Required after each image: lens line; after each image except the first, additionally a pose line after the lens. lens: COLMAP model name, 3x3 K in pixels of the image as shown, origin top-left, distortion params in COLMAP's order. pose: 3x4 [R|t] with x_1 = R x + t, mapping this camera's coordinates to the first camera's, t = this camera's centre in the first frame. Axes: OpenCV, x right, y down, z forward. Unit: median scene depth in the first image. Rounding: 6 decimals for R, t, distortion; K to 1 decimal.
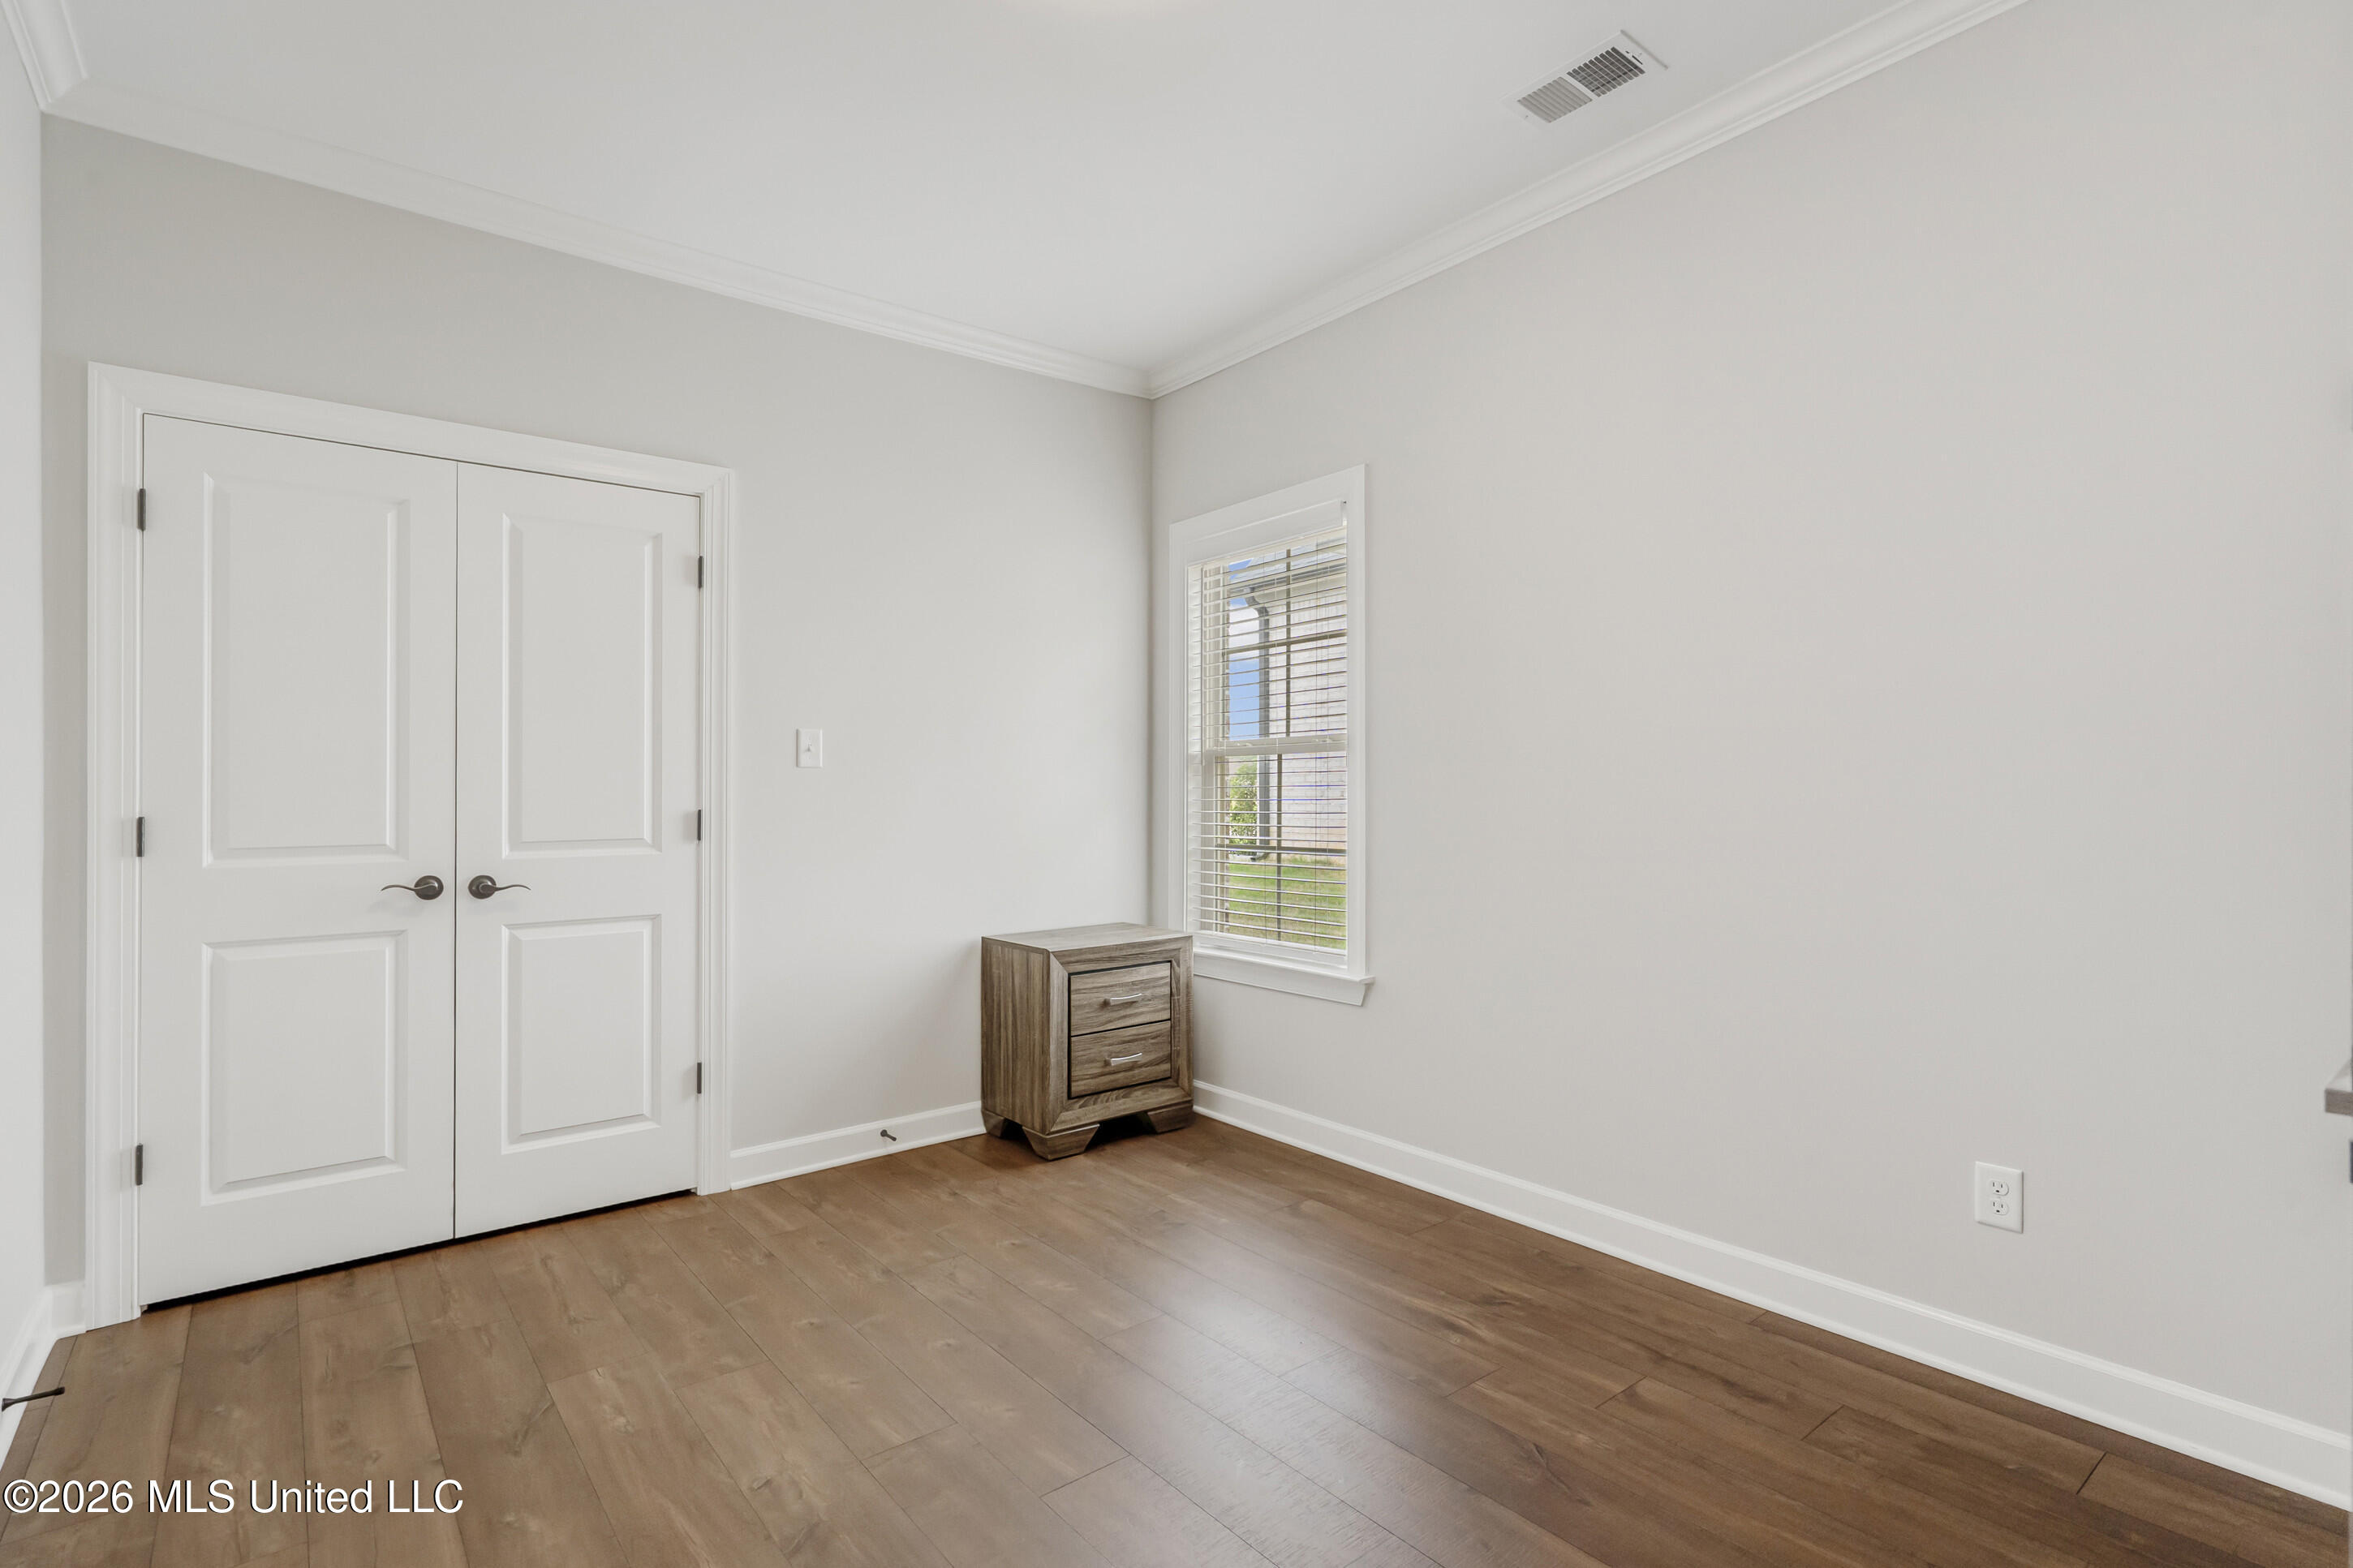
lens RADIAL K [[1121.4, 0, 1176.5], [0, 1121.4, 784.0], [0, 0, 1]] dist [-0.002066, 0.000161]
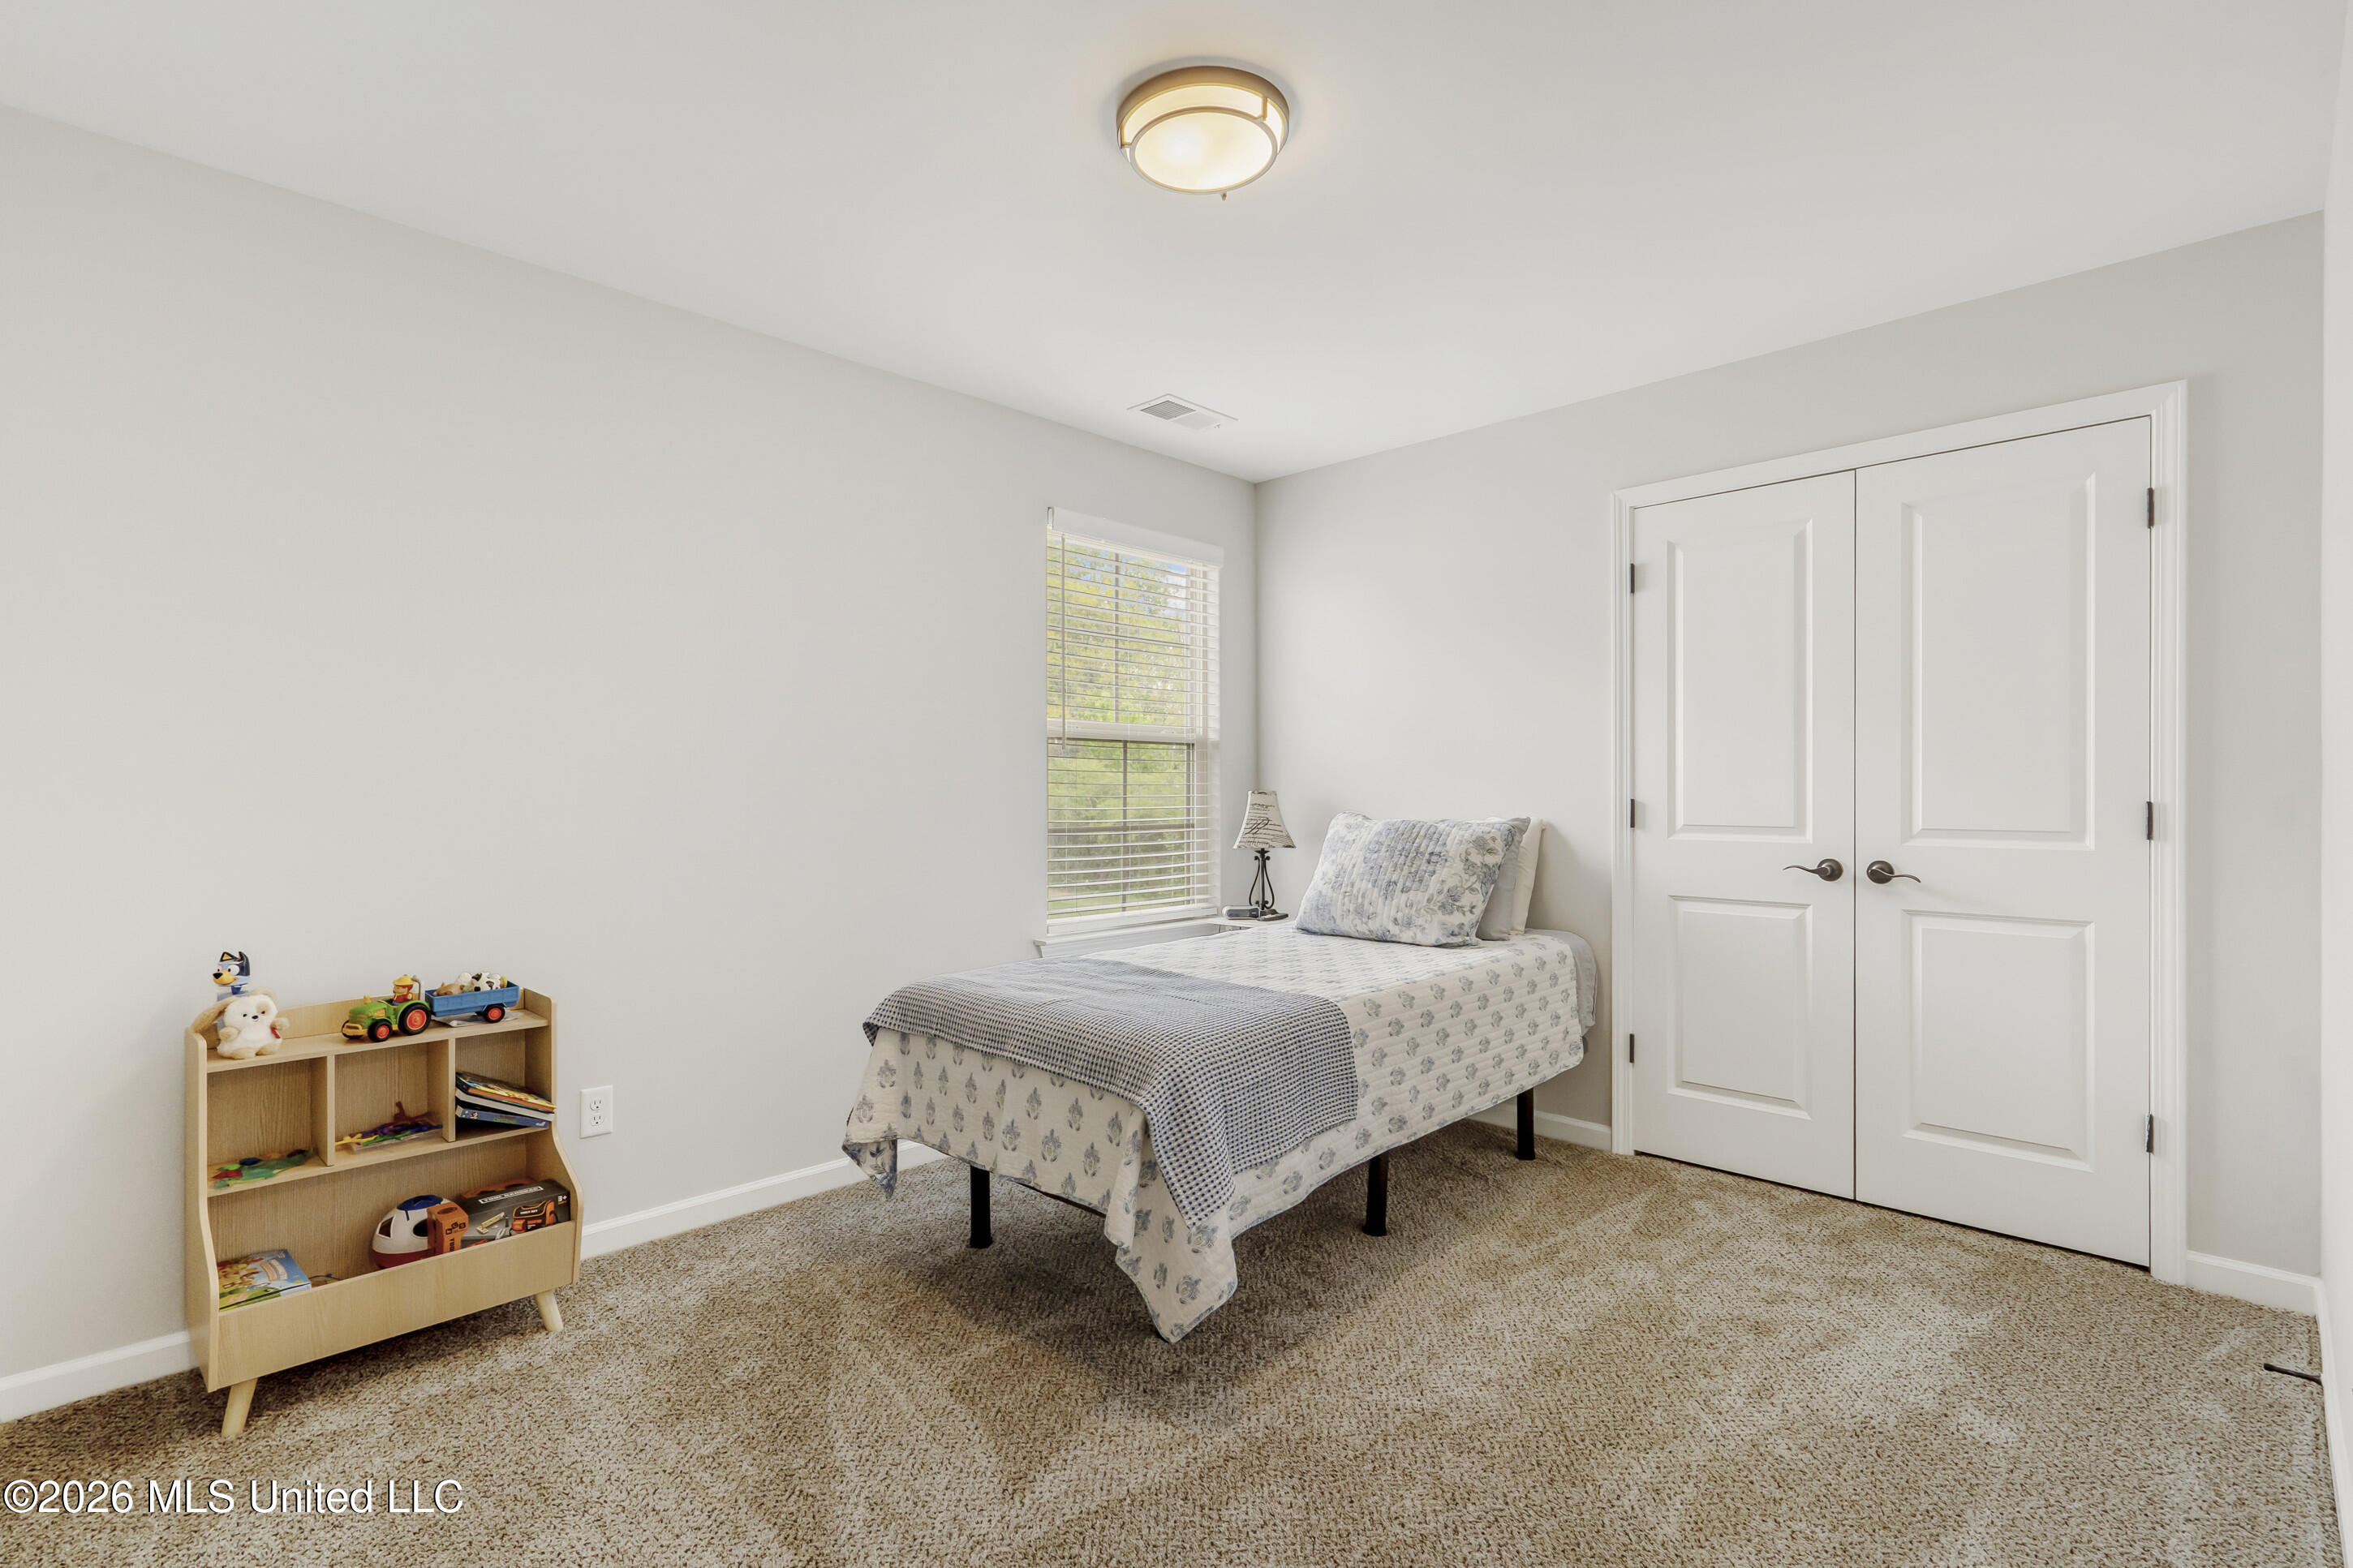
lens RADIAL K [[1121.4, 0, 1176.5], [0, 1121.4, 784.0], [0, 0, 1]] dist [-0.002066, 0.000161]
pose [[0.122674, 0.006864, -0.992423, 0.331877], [0.012079, 0.999892, 0.008408, -0.007642], [0.992374, -0.013019, 0.122578, 0.224603]]
